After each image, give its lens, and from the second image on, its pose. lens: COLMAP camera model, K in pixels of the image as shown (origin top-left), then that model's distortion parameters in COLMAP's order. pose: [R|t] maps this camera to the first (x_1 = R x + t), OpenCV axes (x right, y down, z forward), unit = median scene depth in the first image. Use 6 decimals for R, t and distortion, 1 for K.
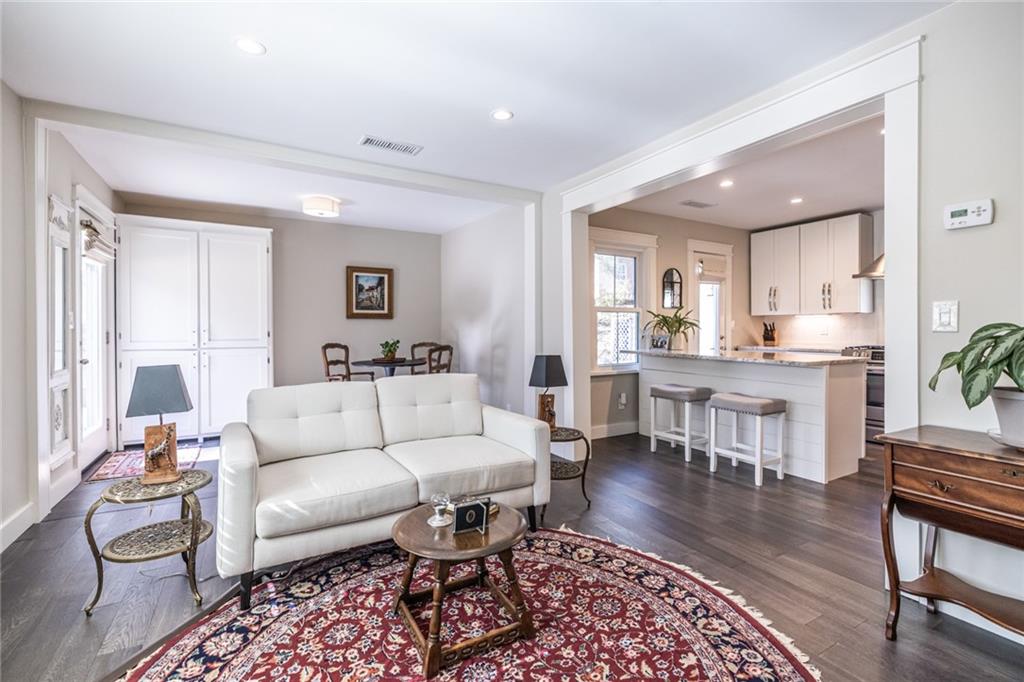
lens RADIAL K [[445.5, 0, 505.0], [0, 445.5, 336.6], [0, 0, 1]] dist [0.002991, 0.000147]
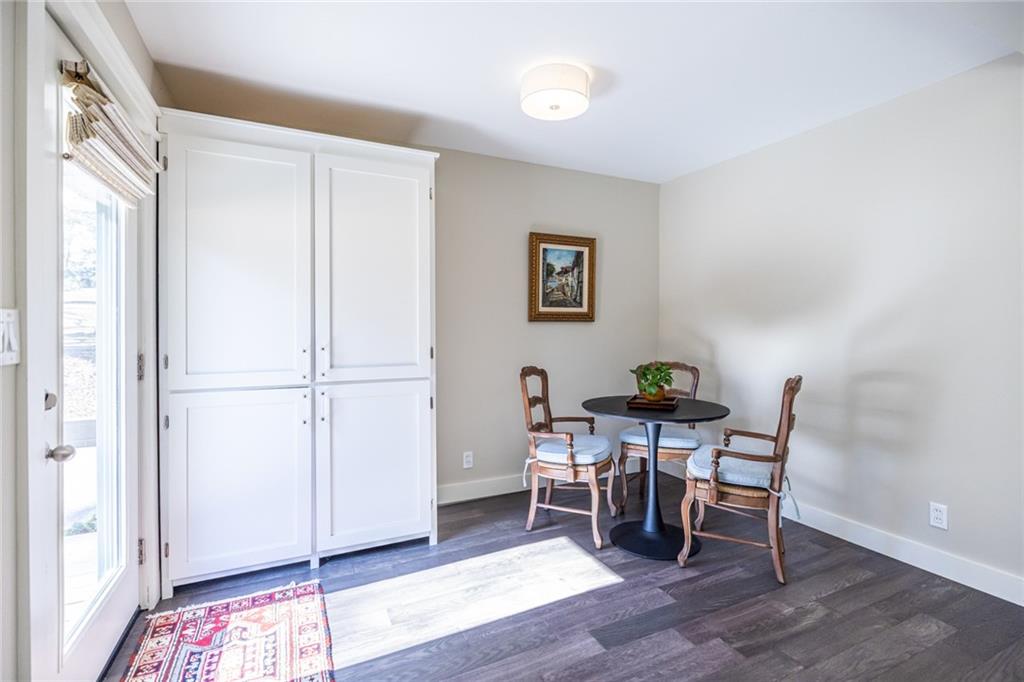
lens RADIAL K [[461.7, 0, 511.2], [0, 461.7, 334.0], [0, 0, 1]] dist [-0.000765, 0.000185]
pose [[0.995973, -0.002574, -0.089620, -0.390768], [0.001839, 0.999964, -0.008281, -0.022948], [0.089638, 0.008083, 0.995942, 0.469936]]
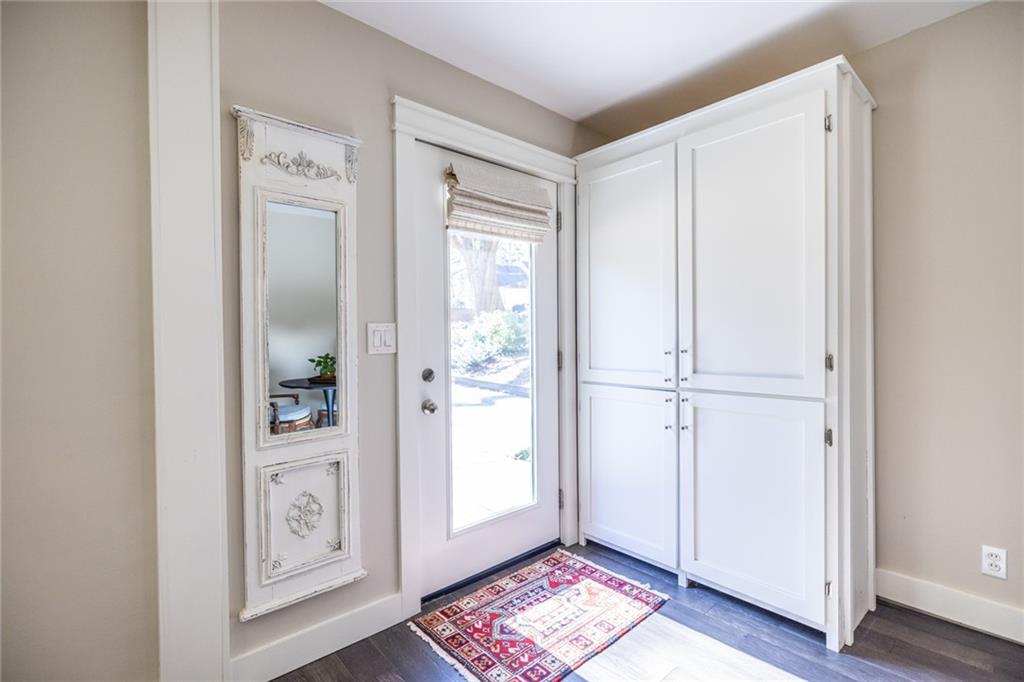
lens RADIAL K [[461.7, 0, 506.3], [0, 461.7, 342.2], [0, 0, 1]] dist [-0.000765, 0.000185]
pose [[0.208094, 0.007626, -0.978079, -0.232286], [-0.002333, 0.999971, 0.007300, -0.023231], [0.978106, 0.000763, 0.208105, 0.678271]]
